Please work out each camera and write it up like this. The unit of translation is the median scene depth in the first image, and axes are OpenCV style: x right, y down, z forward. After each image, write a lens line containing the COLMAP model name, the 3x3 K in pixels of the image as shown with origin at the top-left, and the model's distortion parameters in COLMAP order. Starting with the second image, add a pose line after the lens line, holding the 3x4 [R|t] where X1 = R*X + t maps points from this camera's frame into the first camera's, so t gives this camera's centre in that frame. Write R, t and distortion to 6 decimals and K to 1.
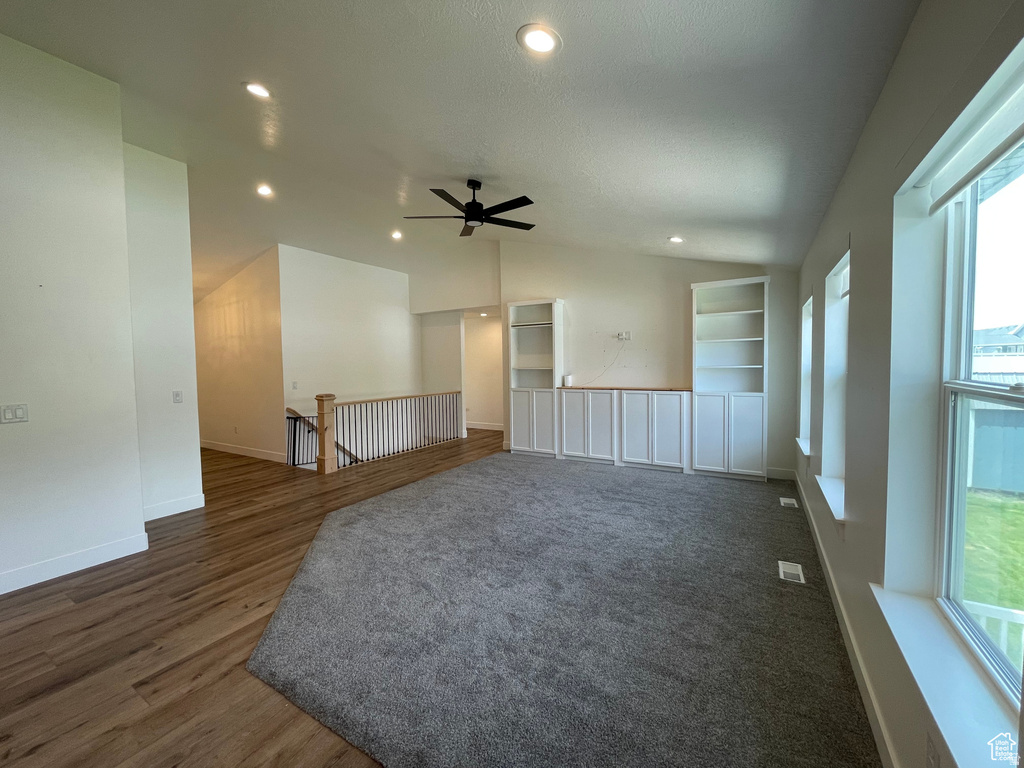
lens RADIAL K [[411.7, 0, 510.7], [0, 411.7, 384.1], [0, 0, 1]] dist [-0.003199, 0.000150]
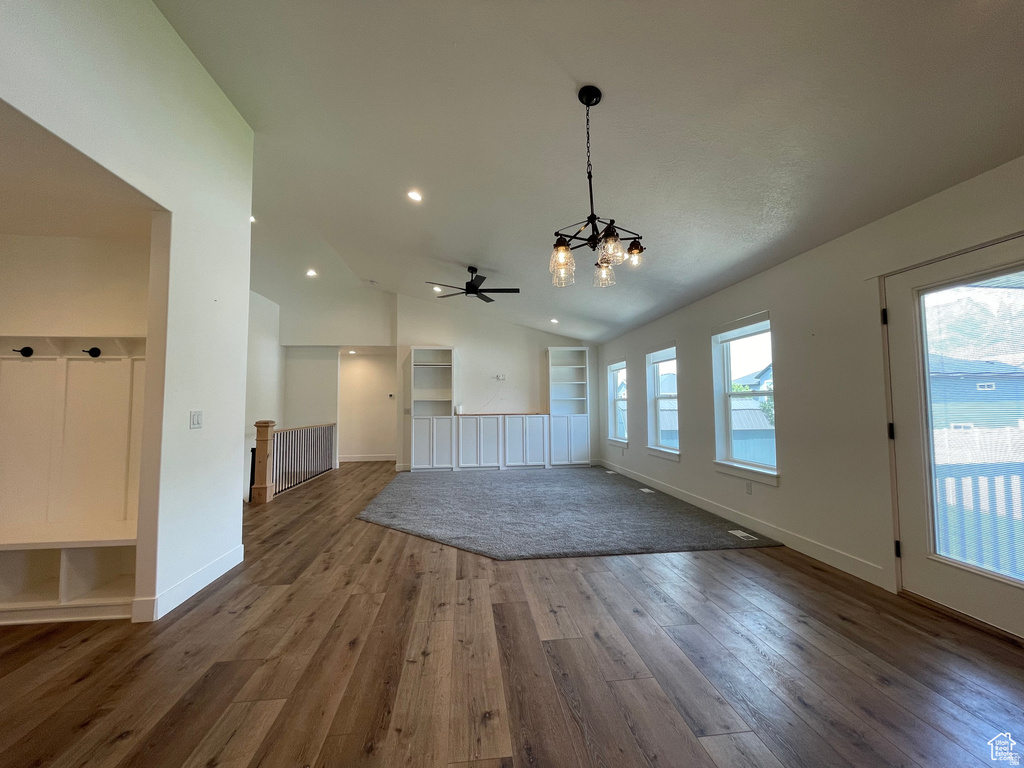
lens RADIAL K [[411.7, 0, 512.9], [0, 411.7, 381.0], [0, 0, 1]] dist [-0.003199, 0.000150]
pose [[0.790728, 0.044109, 0.610576, -0.675894], [0.028554, 0.993658, -0.108763, 0.061699], [-0.611501, 0.103436, 0.784453, -0.169294]]
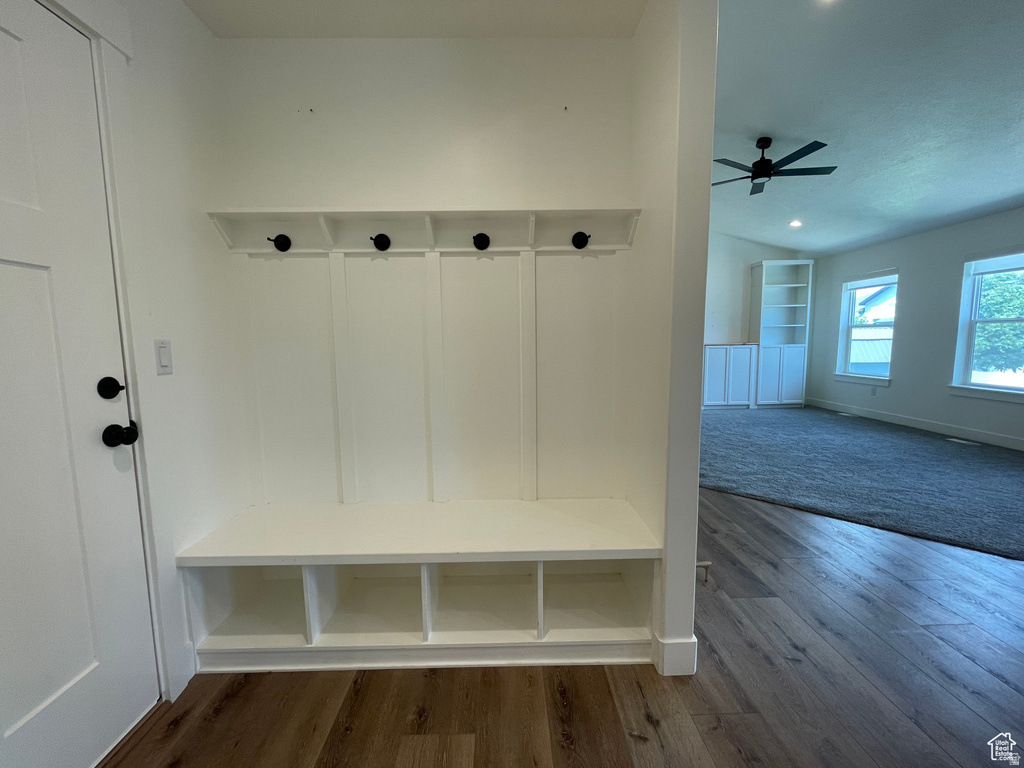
lens RADIAL K [[411.7, 0, 513.4], [0, 411.7, 381.4], [0, 0, 1]] dist [-0.003199, 0.000150]
pose [[0.847689, -0.052936, 0.527846, -0.966314], [0.029955, 0.998198, 0.052000, 0.045192], [-0.529647, -0.028268, 0.847747, 0.327339]]
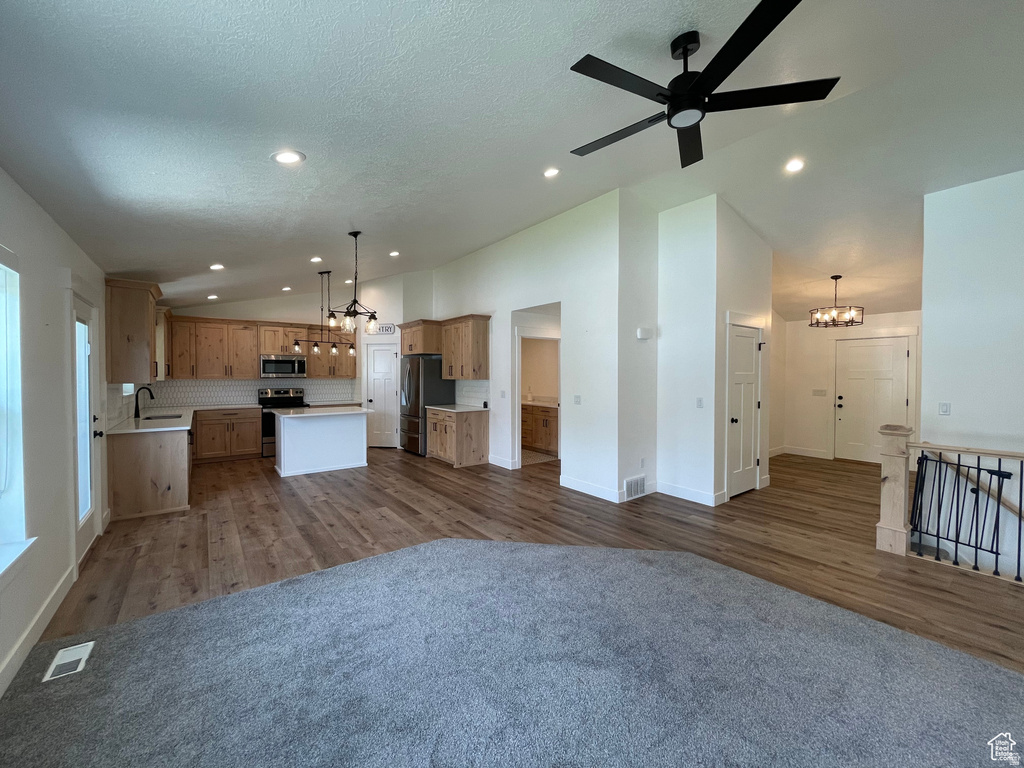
lens RADIAL K [[411.7, 0, 511.9], [0, 411.7, 379.0], [0, 0, 1]] dist [-0.003199, 0.000150]
pose [[-0.375341, 0.026224, -0.926516, 0.392344], [-0.043543, 0.997997, 0.045887, -0.055549], [0.925864, 0.057567, -0.373447, 0.794992]]
